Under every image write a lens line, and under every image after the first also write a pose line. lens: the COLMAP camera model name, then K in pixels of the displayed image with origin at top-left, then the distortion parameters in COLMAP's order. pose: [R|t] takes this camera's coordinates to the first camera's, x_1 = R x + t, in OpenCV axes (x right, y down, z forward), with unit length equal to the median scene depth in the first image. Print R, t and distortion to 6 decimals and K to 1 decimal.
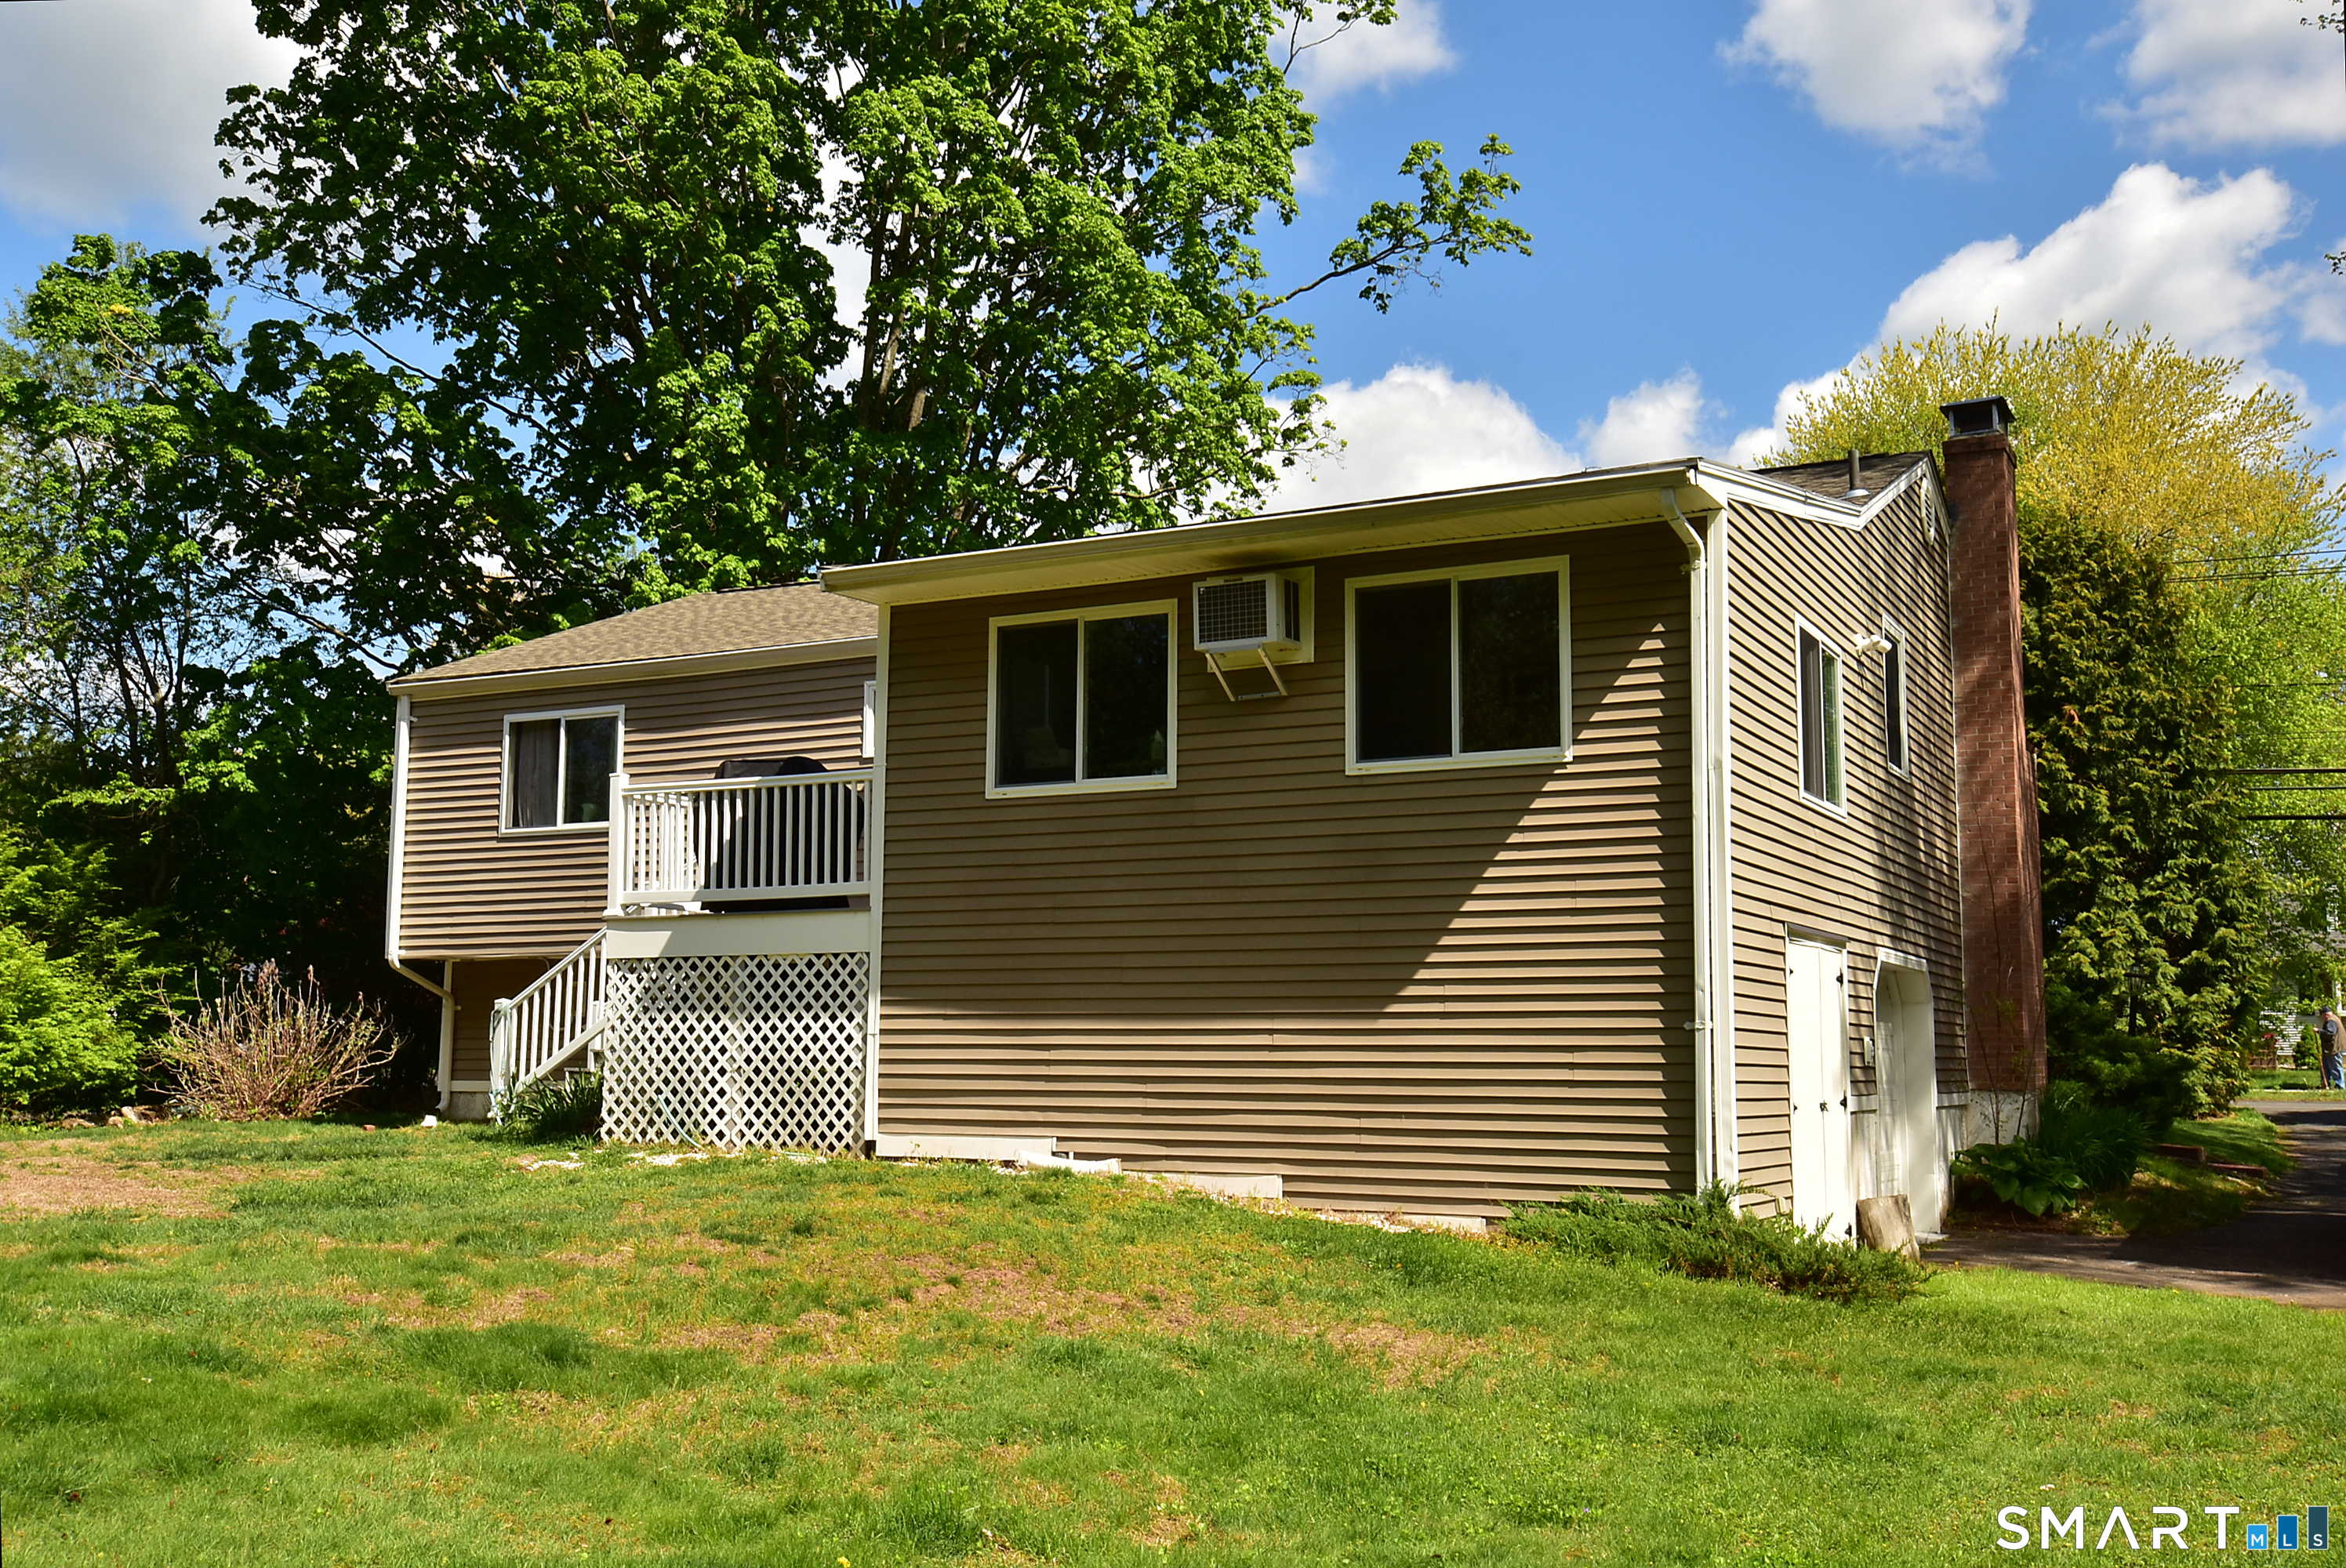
lens RADIAL K [[2253.9, 0, 1174.1], [0, 2253.9, 778.4], [0, 0, 1]] dist [0.018254, 0.000000]
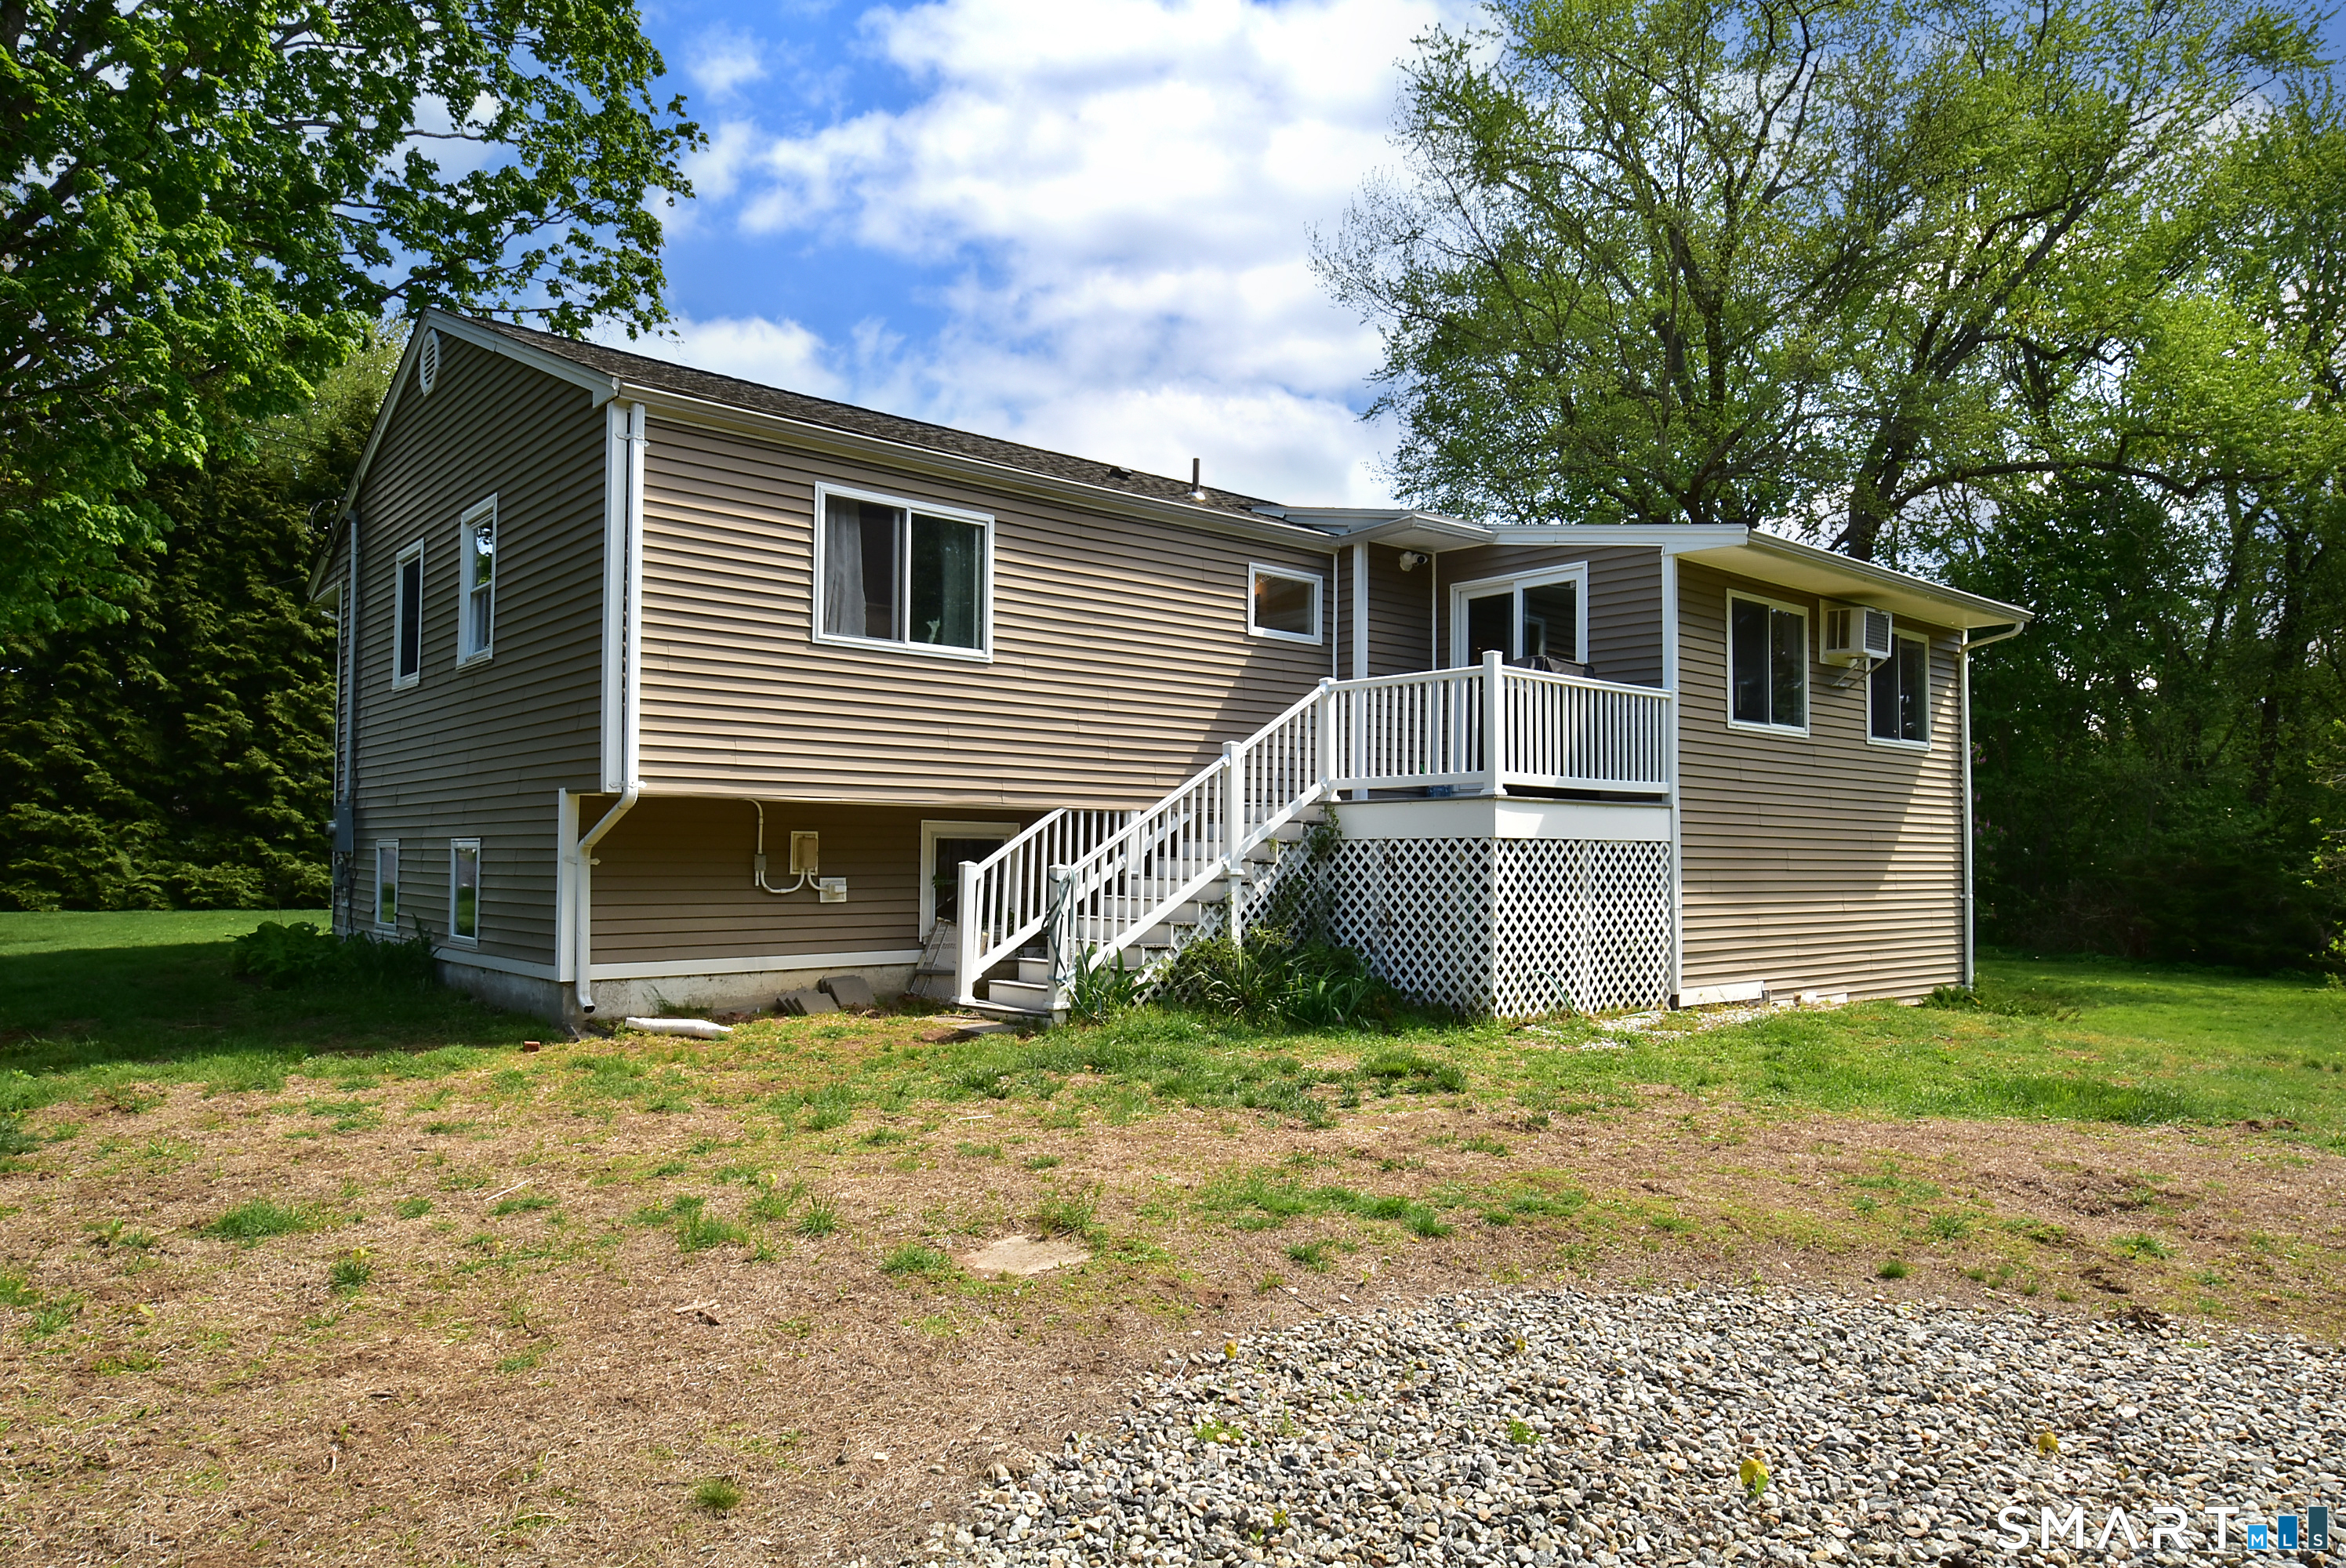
lens RADIAL K [[1494.1, 0, 1172.4], [0, 1494.1, 799.0], [0, 0, 1]] dist [0.004350, 0.000677]
pose [[0.384508, 0.042883, 0.922125, -0.973136], [-0.126850, 0.991899, 0.006766, 0.082032], [-0.914365, -0.119573, 0.386833, 0.926168]]
